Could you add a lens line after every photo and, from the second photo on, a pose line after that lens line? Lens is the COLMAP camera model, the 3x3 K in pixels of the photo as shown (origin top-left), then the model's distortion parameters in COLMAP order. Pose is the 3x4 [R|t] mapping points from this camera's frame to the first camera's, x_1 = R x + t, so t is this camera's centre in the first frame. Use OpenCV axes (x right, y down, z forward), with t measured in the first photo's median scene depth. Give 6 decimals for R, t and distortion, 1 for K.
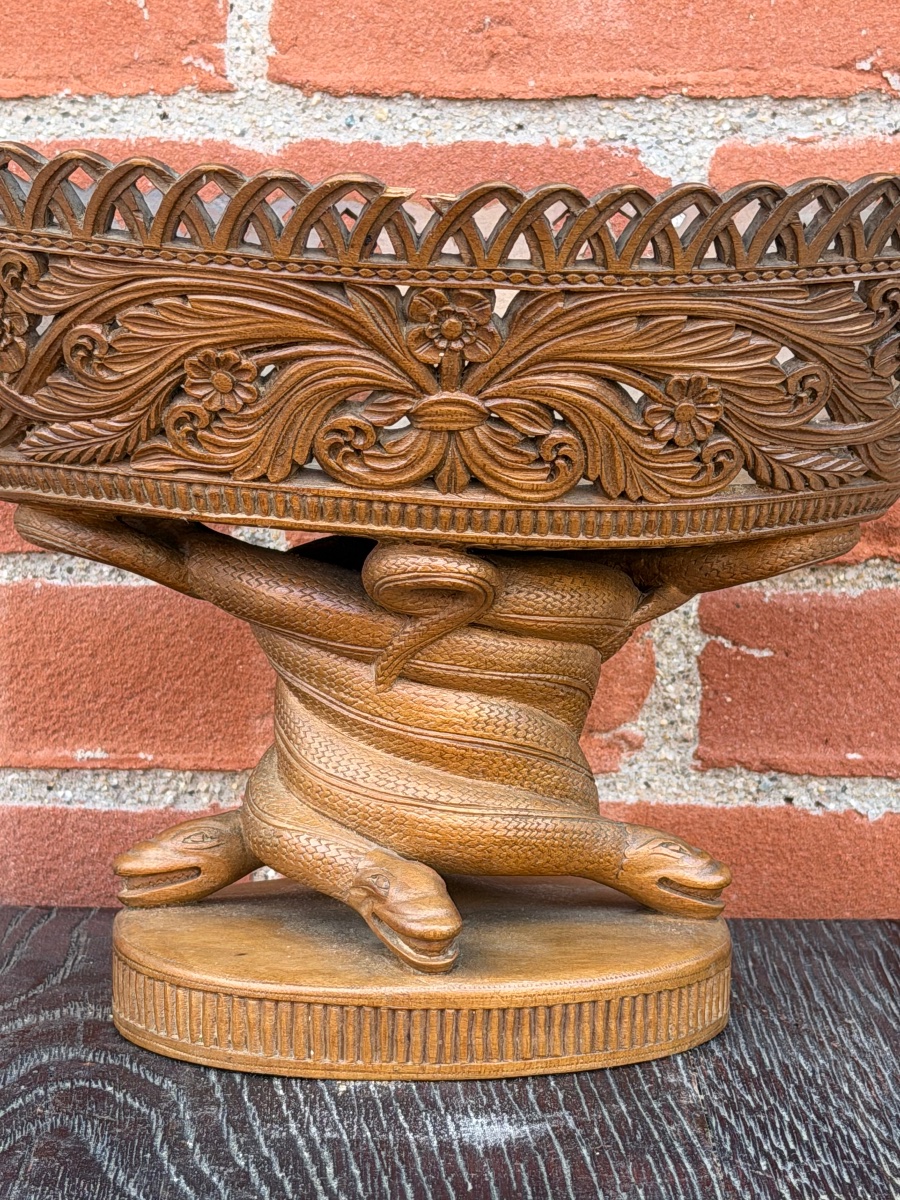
lens RADIAL K [[3327.7, 0, 502.3], [0, 3327.7, 626.9], [0, 0, 1]] dist [0.141172, 0.000000]
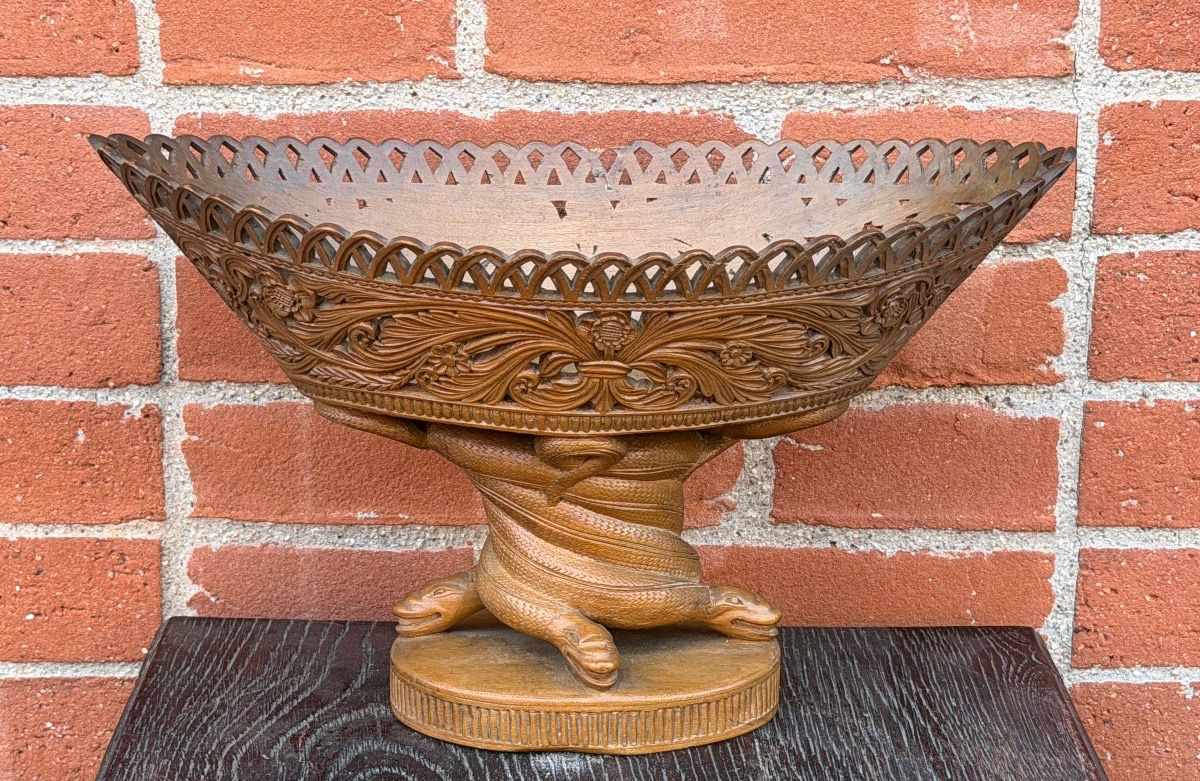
lens RADIAL K [[3013.3, 0, 622.8], [0, 3013.3, 450.7], [0, 0, 1]] dist [0.143881, 0.000000]
pose [[0.999993, -0.001947, 0.003106, -0.013091], [0.001570, 0.993093, 0.117317, -0.153600], [-0.003313, -0.117311, 0.993090, -0.352118]]
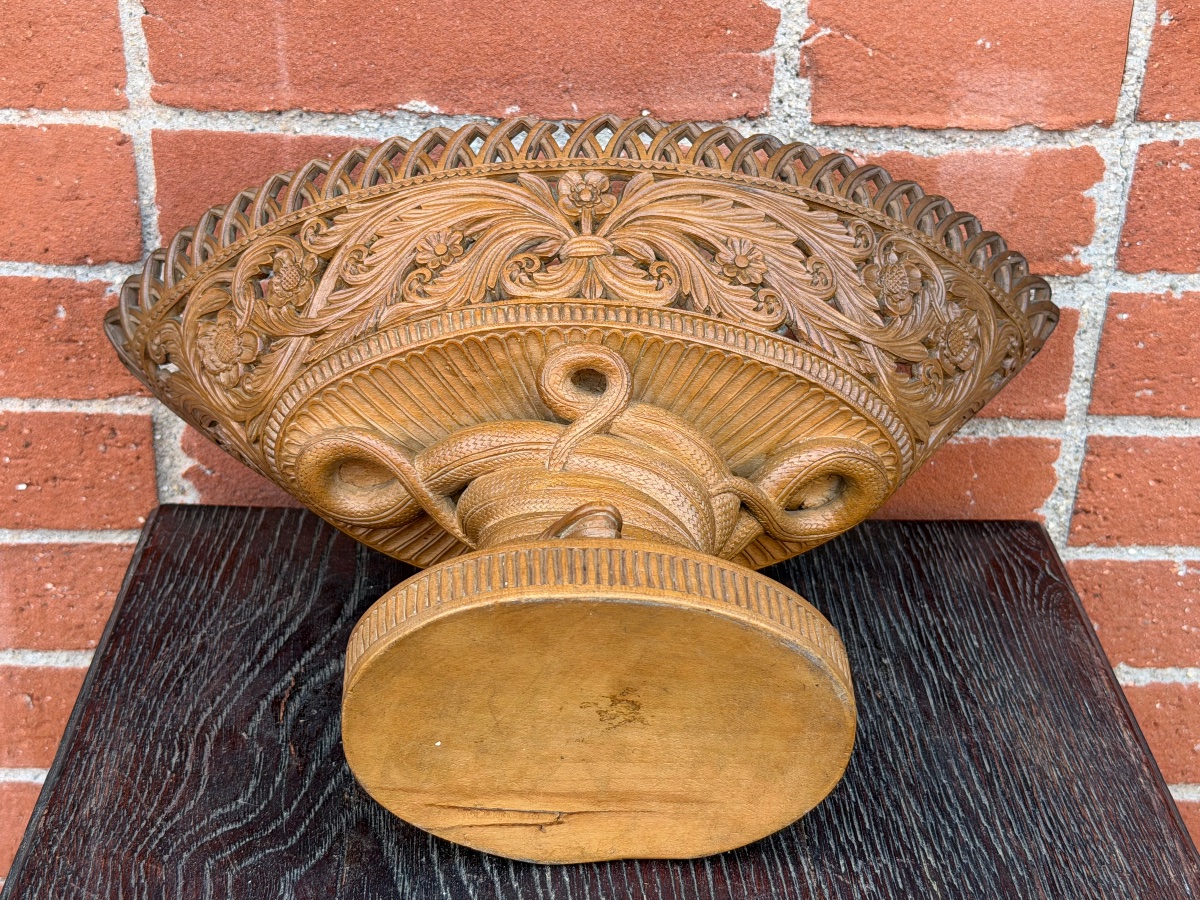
lens RADIAL K [[1930.8, 0, 598.5], [0, 1930.8, 456.4], [0, 0, 1]] dist [0.127613, 0.000000]
pose [[0.999812, 0.010349, 0.016384, -0.034734], [-0.015115, 0.945559, 0.325100, -0.220415], [-0.012127, -0.325286, 0.945538, 0.192961]]
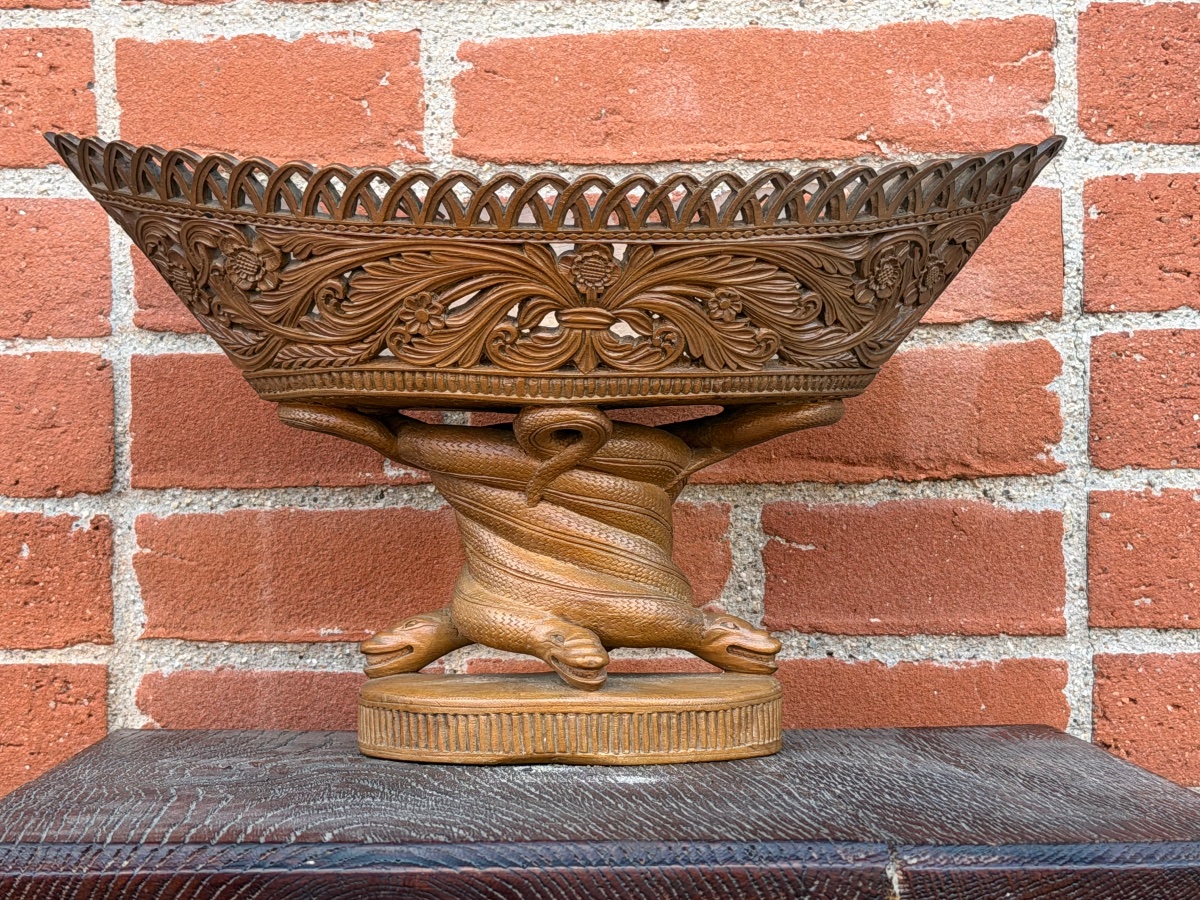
lens RADIAL K [[3020.7, 0, 623.1], [0, 3020.7, 444.5], [0, 0, 1]] dist [0.142345, 0.000000]
pose [[0.999470, -0.021015, 0.024870, -0.031610], [0.024858, 0.985818, -0.165967, 0.179881], [-0.021029, 0.166497, 0.985818, -0.274122]]
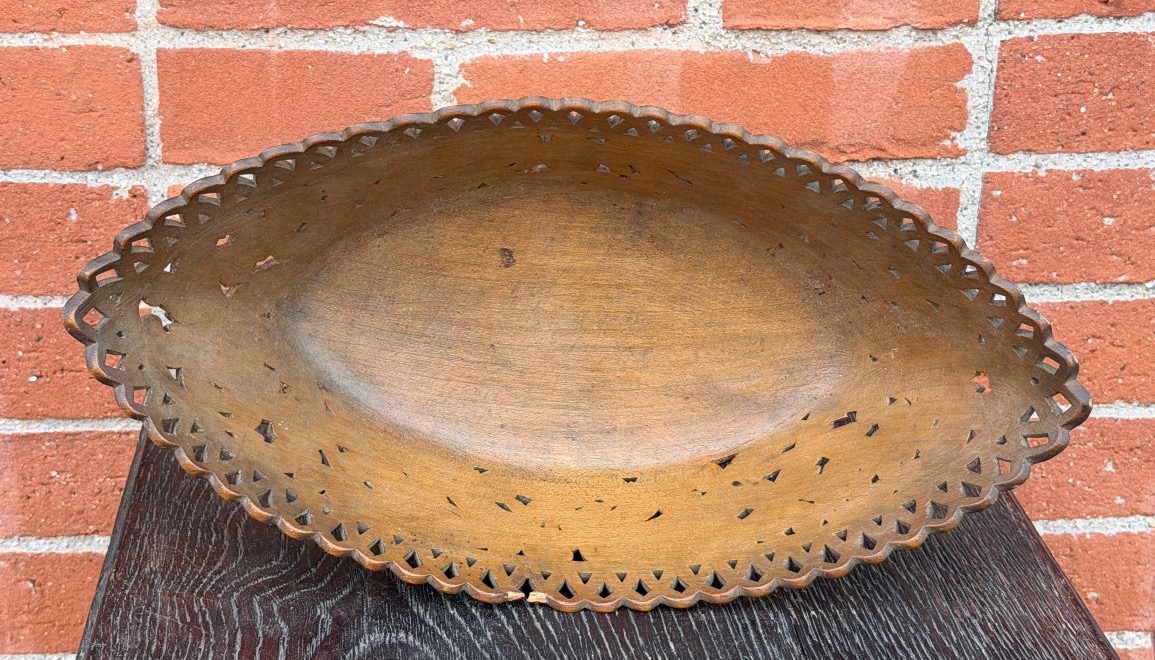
lens RADIAL K [[2229.0, 0, 565.5], [0, 2229.0, 408.8], [0, 0, 1]] dist [0.152589, 0.000000]
pose [[0.998189, -0.020327, 0.056623, -0.077119], [0.006751, 0.973092, 0.230317, -0.160940], [-0.059781, -0.229517, 0.971467, -0.101969]]
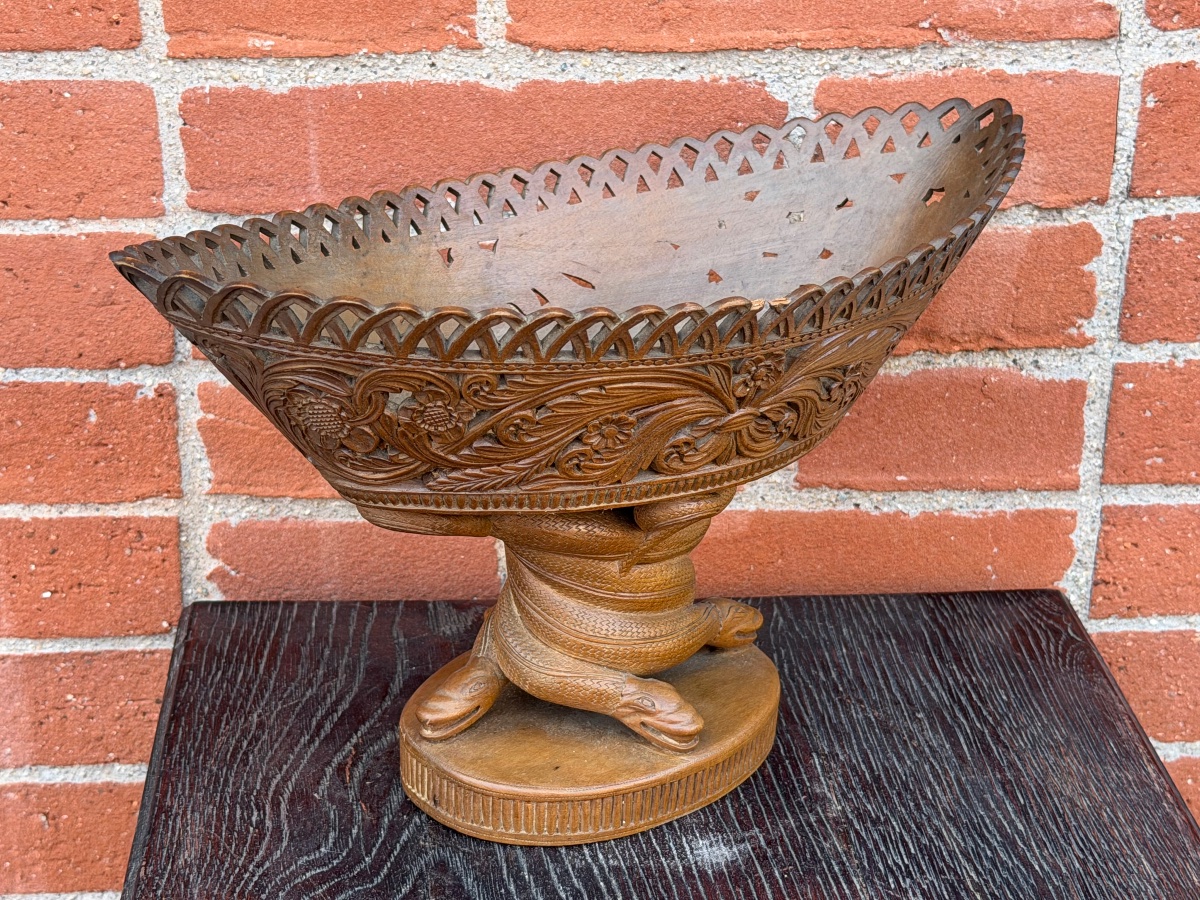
lens RADIAL K [[2447.1, 0, 594.9], [0, 2447.1, 456.6], [0, 0, 1]] dist [0.146848, 0.000000]
pose [[0.998416, -0.022403, 0.051607, -0.090446], [0.009238, 0.970129, 0.242415, -0.244884], [-0.055496, -0.241554, 0.968799, -0.054297]]
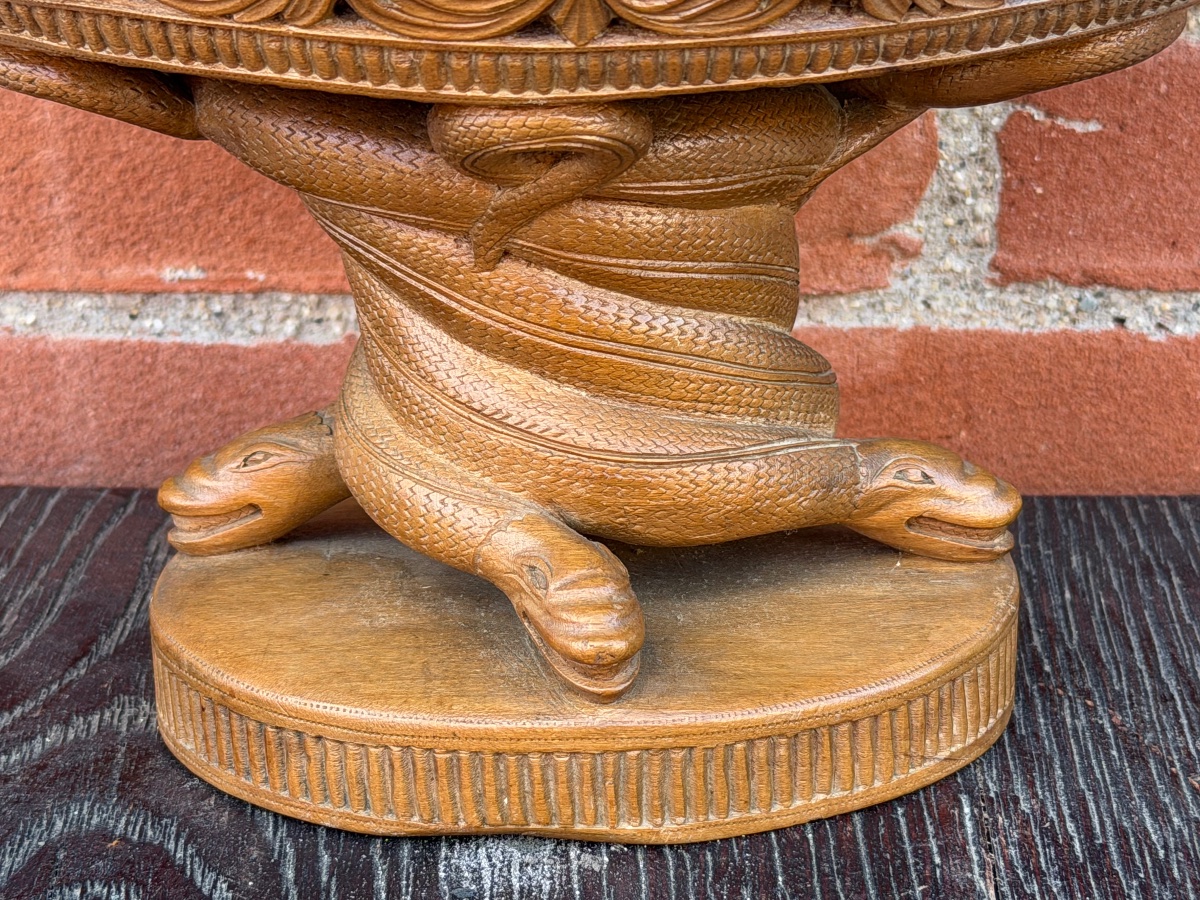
lens RADIAL K [[3020.7, 0, 599.8], [0, 3020.7, 445.0], [0, 0, 1]] dist [0.142345, 0.000000]
pose [[0.997515, -0.007222, -0.070084, 0.018512], [0.022161, 0.976405, 0.214807, -0.070755], [0.066879, -0.215826, 0.974139, 0.342106]]
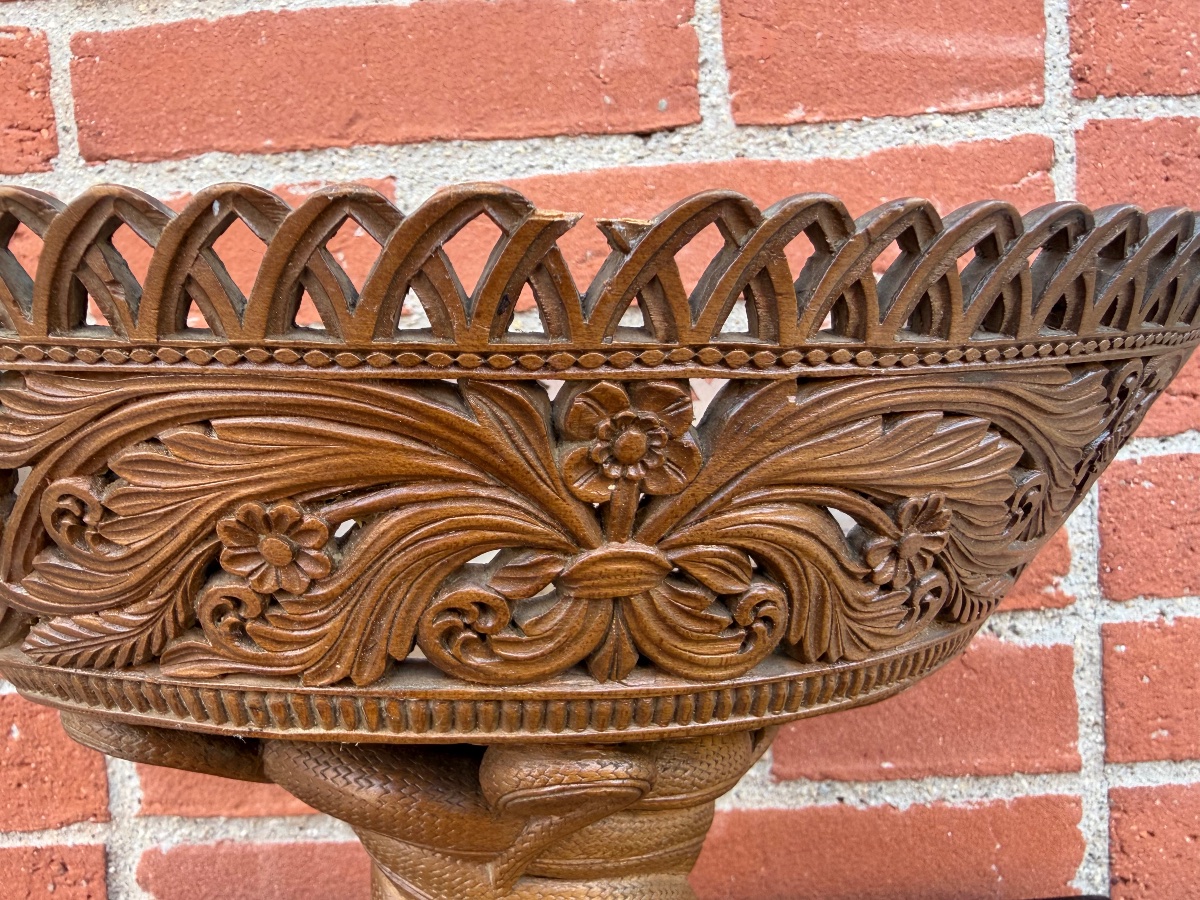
lens RADIAL K [[875.7, 0, 586.7], [0, 875.7, 449.9], [0, 0, 1]] dist [0.011960, -0.007666]
pose [[0.997965, -0.062778, 0.011189, -0.014099], [0.063704, 0.989345, -0.130916, -0.051653], [-0.002851, 0.131362, 0.991330, 0.644289]]
